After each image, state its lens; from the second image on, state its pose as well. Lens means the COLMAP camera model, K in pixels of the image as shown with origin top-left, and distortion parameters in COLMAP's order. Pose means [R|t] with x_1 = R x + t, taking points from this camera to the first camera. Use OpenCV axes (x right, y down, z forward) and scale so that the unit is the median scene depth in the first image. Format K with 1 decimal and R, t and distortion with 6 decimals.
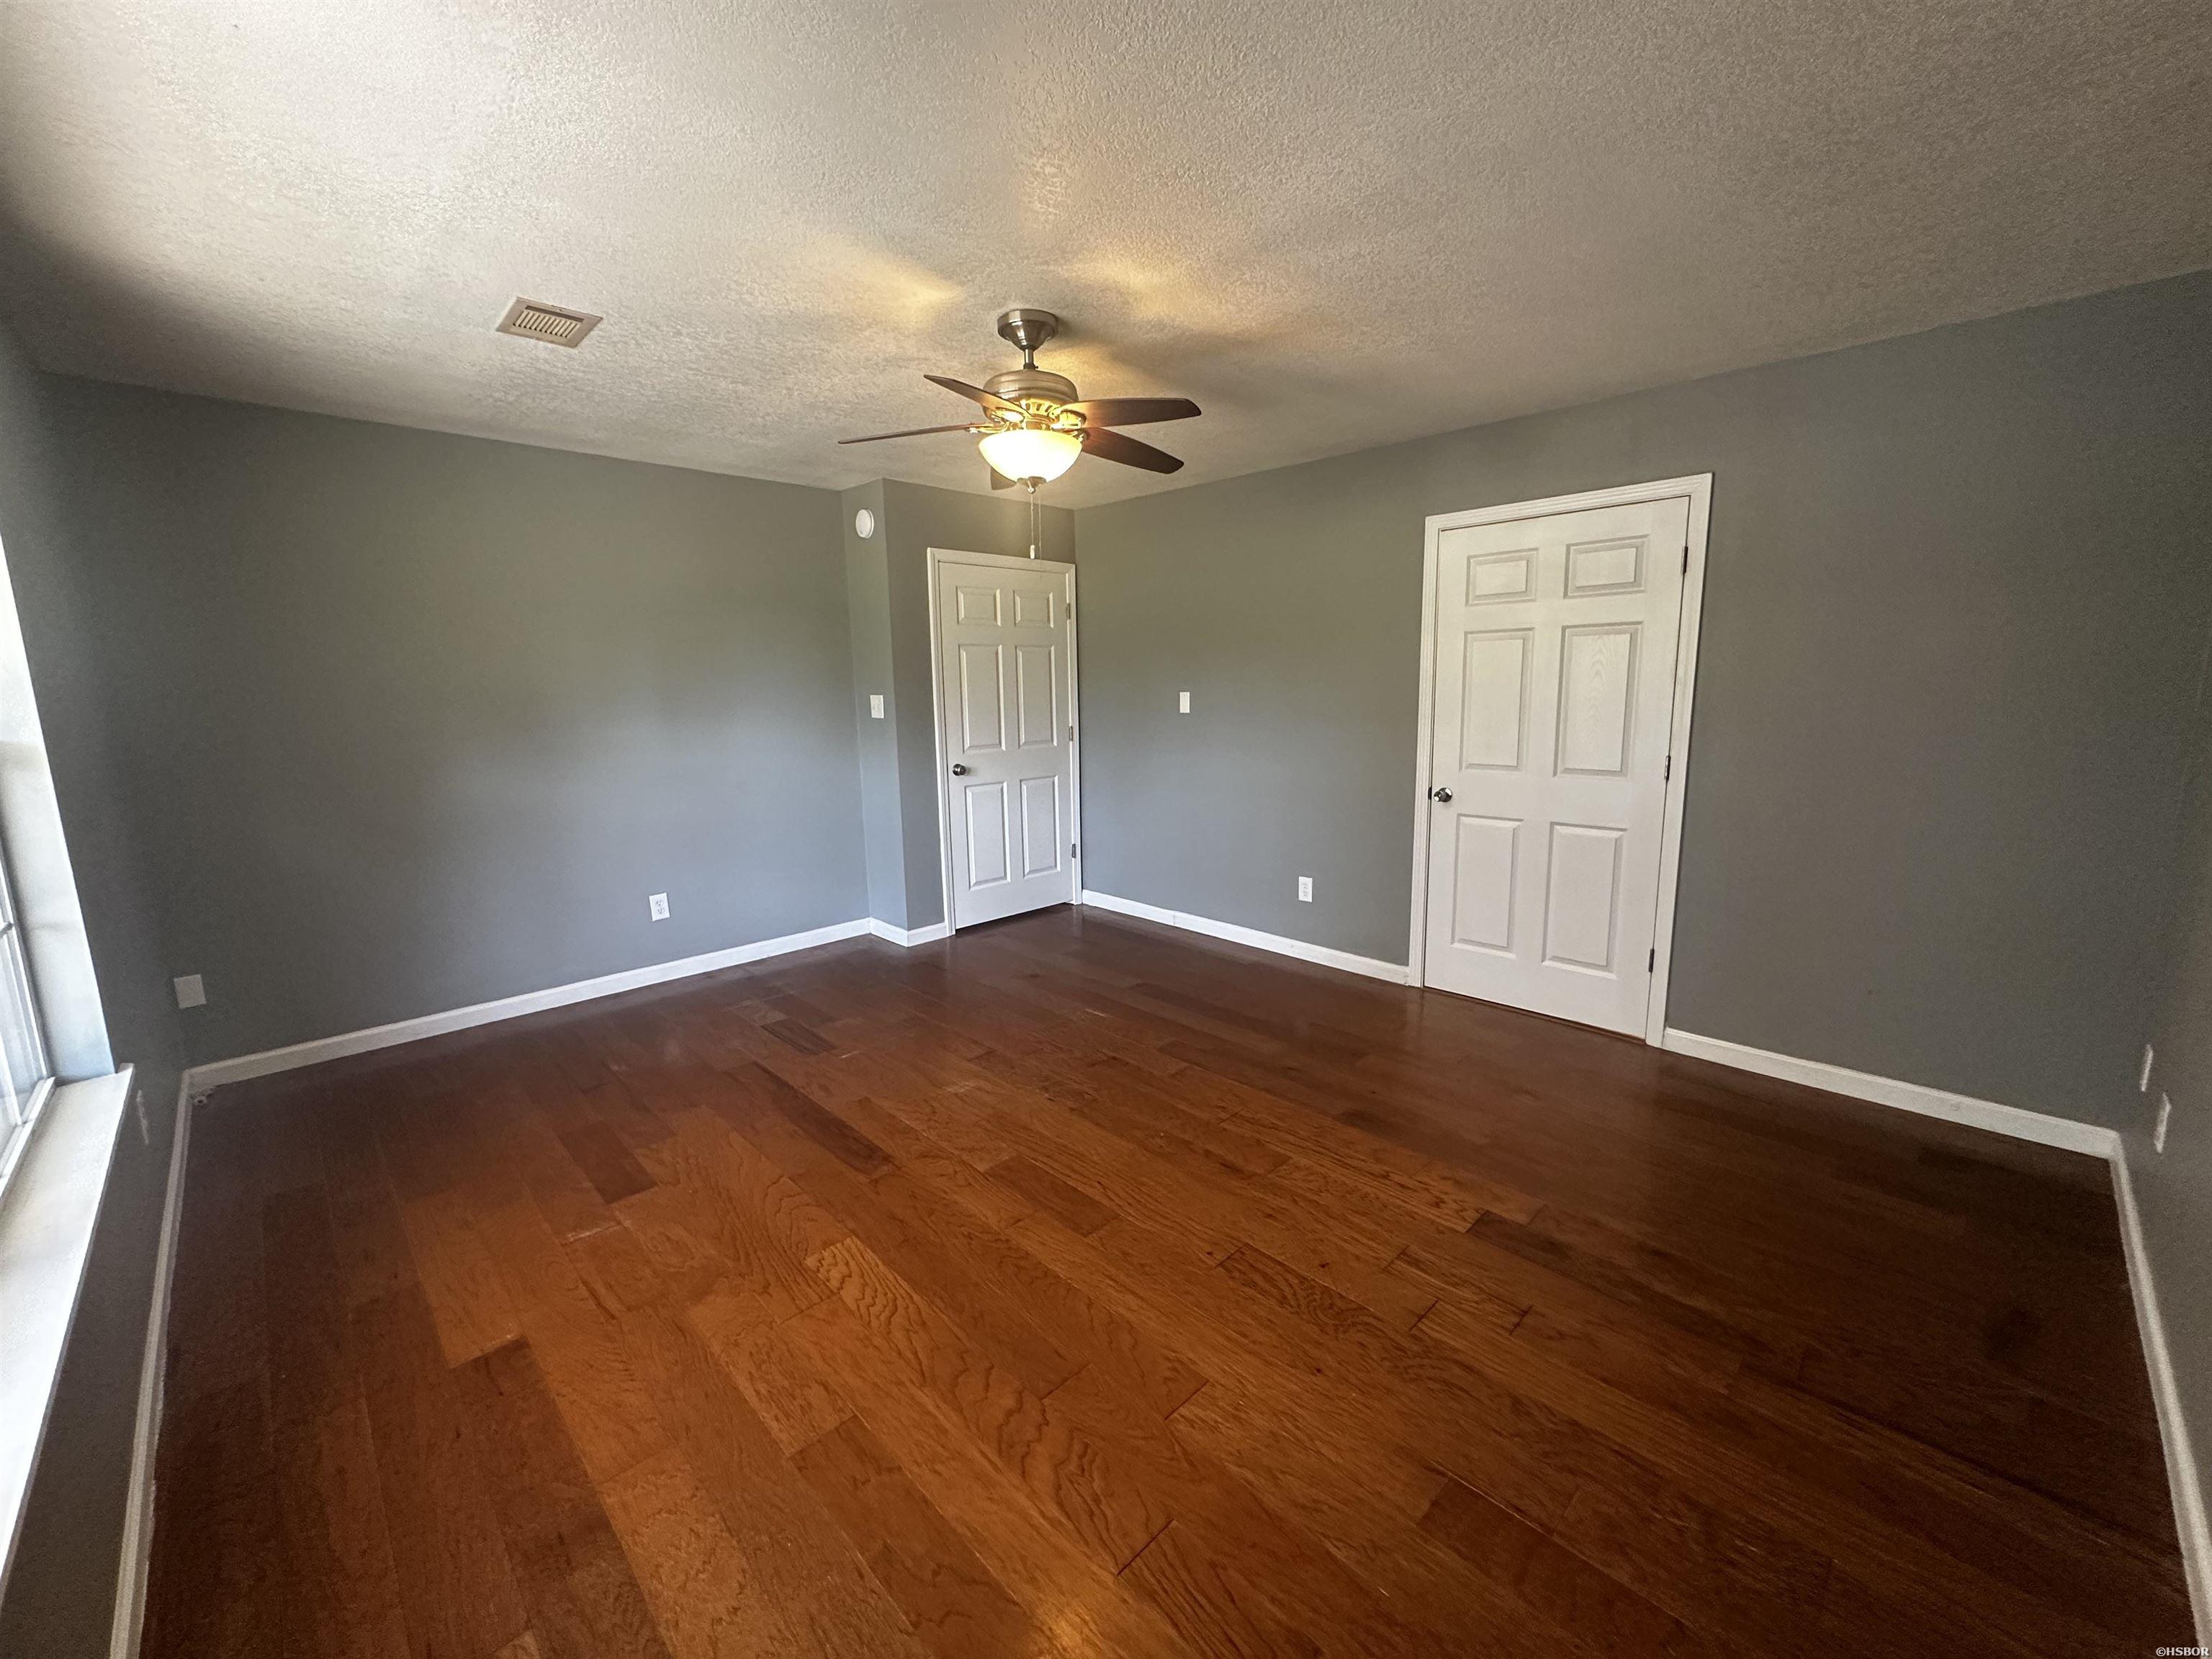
lens RADIAL K [[885.9, 0, 1101.5], [0, 885.9, 840.1], [0, 0, 1]] dist [0.002051, -0.001472]
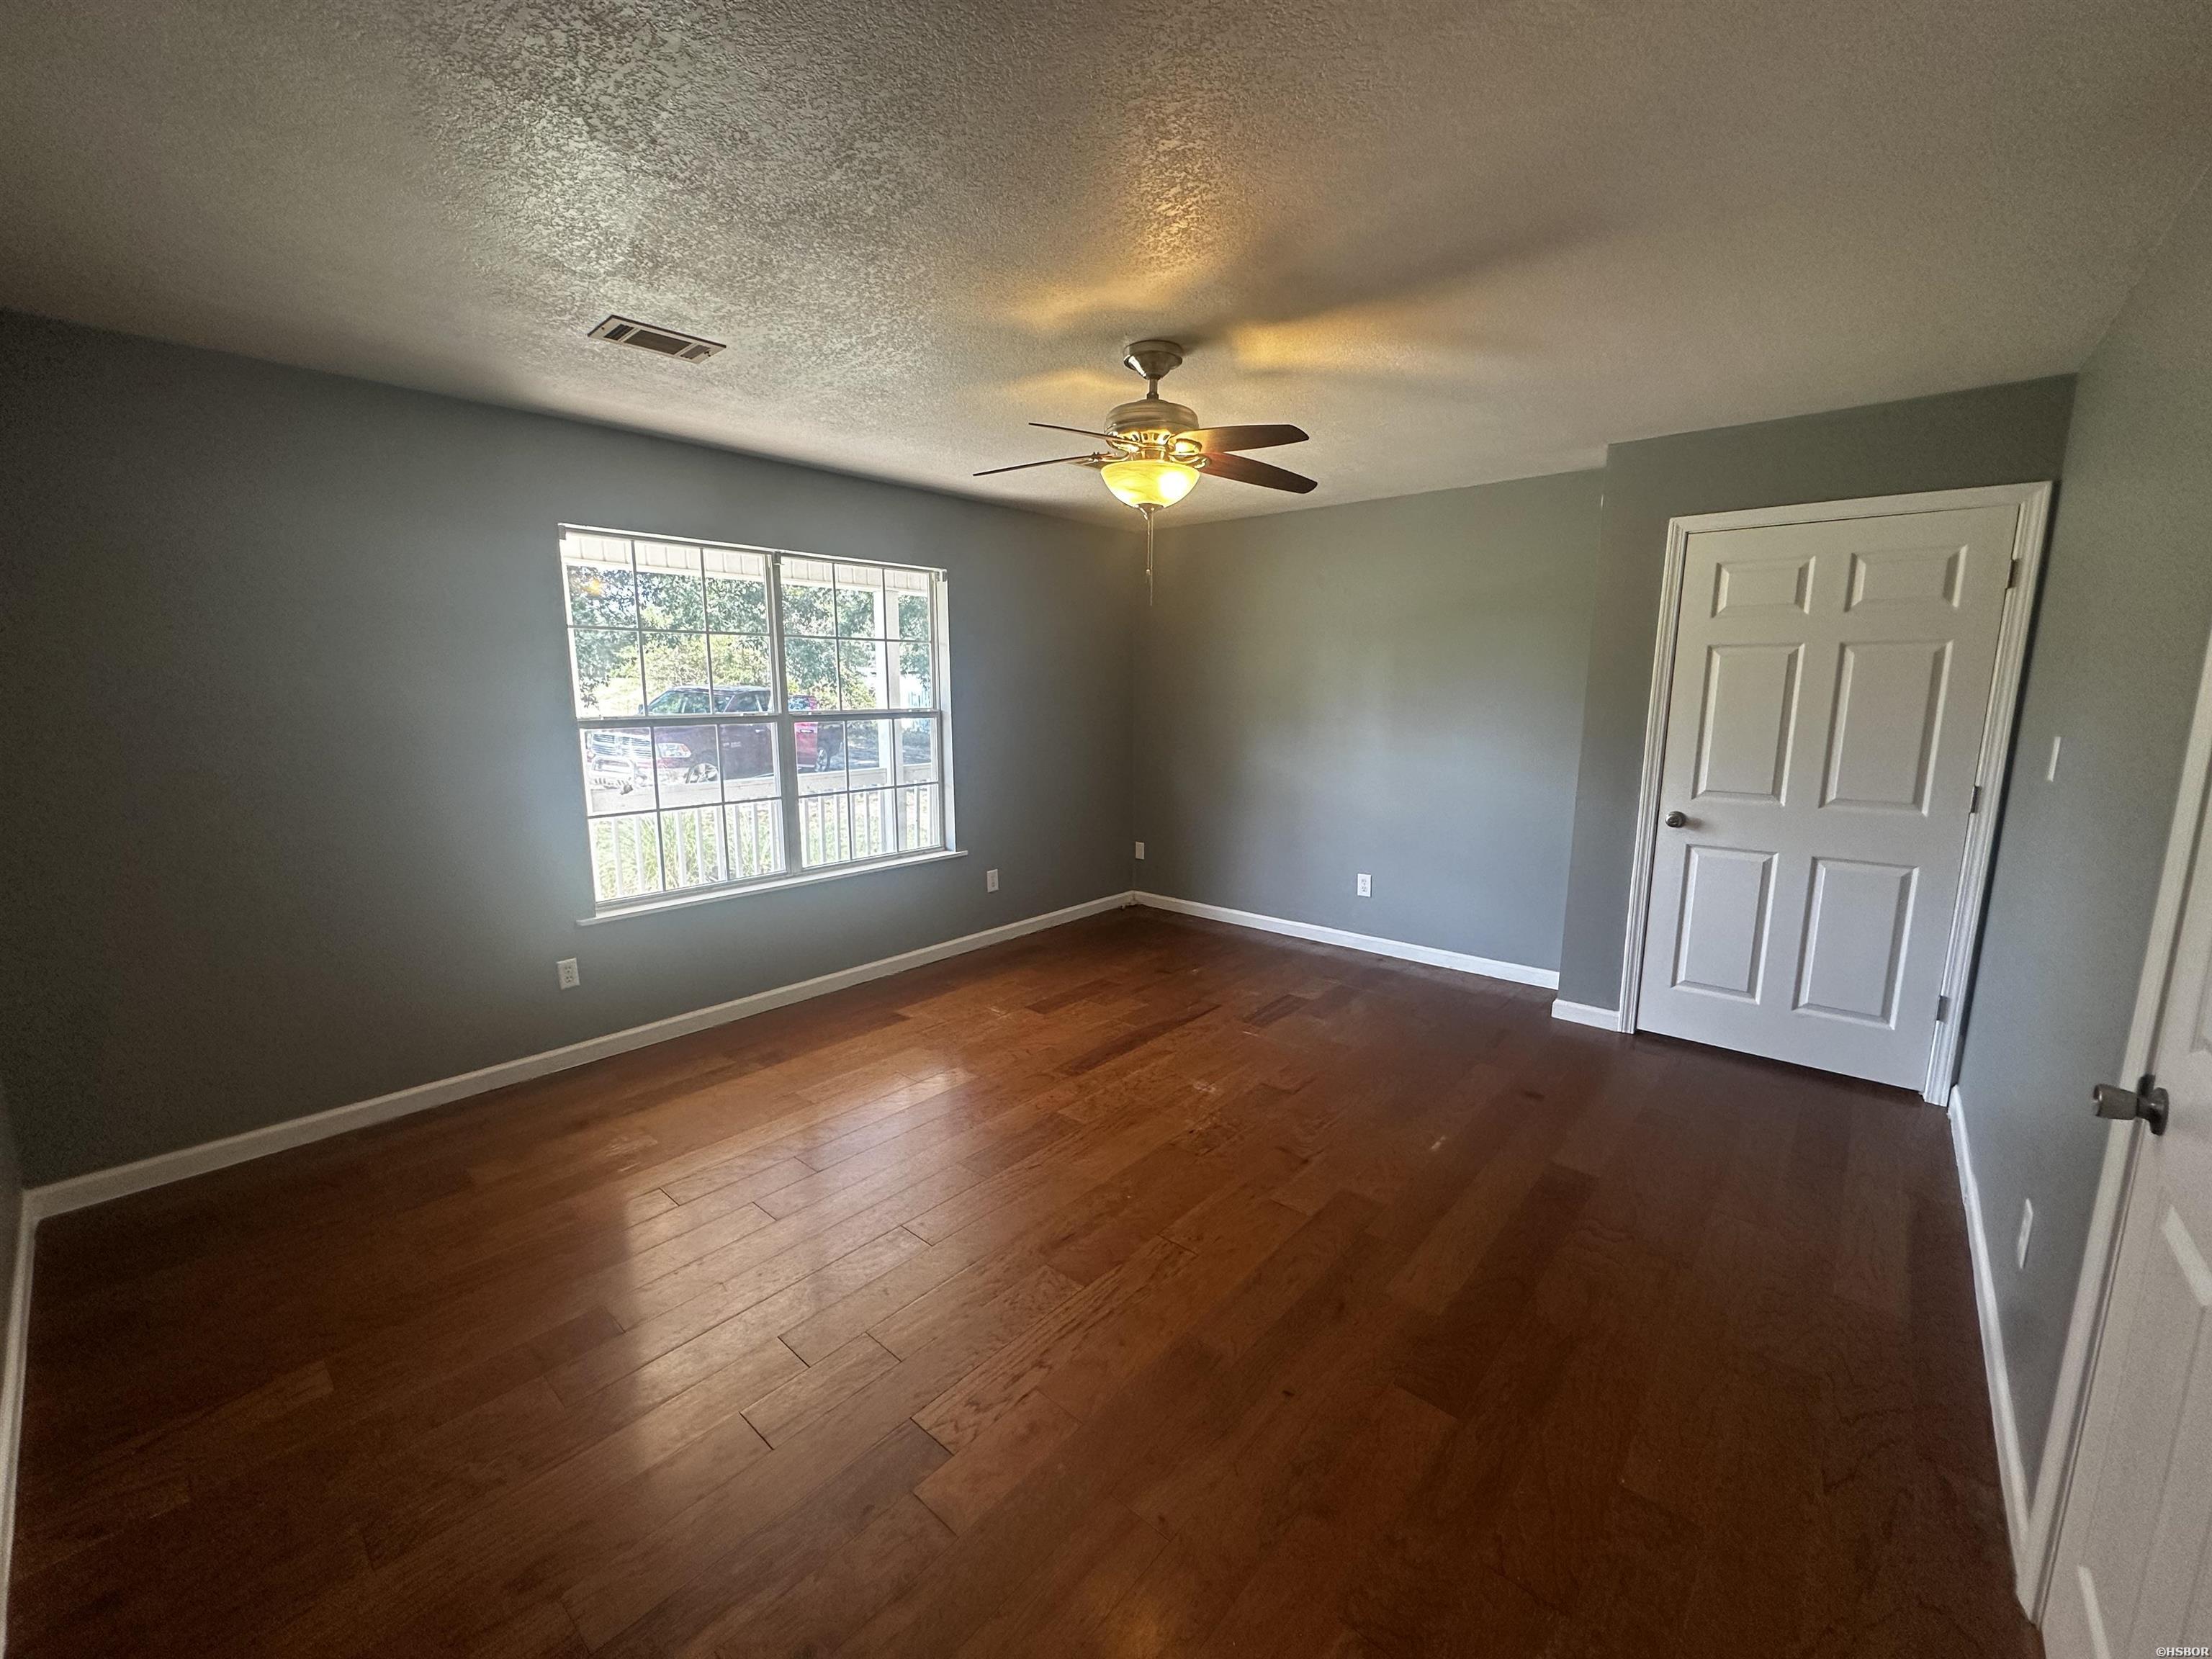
lens RADIAL K [[885.9, 0, 1106.8], [0, 885.9, 832.0], [0, 0, 1]] dist [0.002051, -0.001472]
pose [[0.070982, 0.178973, -0.981290, 0.625576], [-0.179348, 0.970029, 0.163946, -0.126479], [0.981222, 0.164355, 0.100953, 0.571077]]
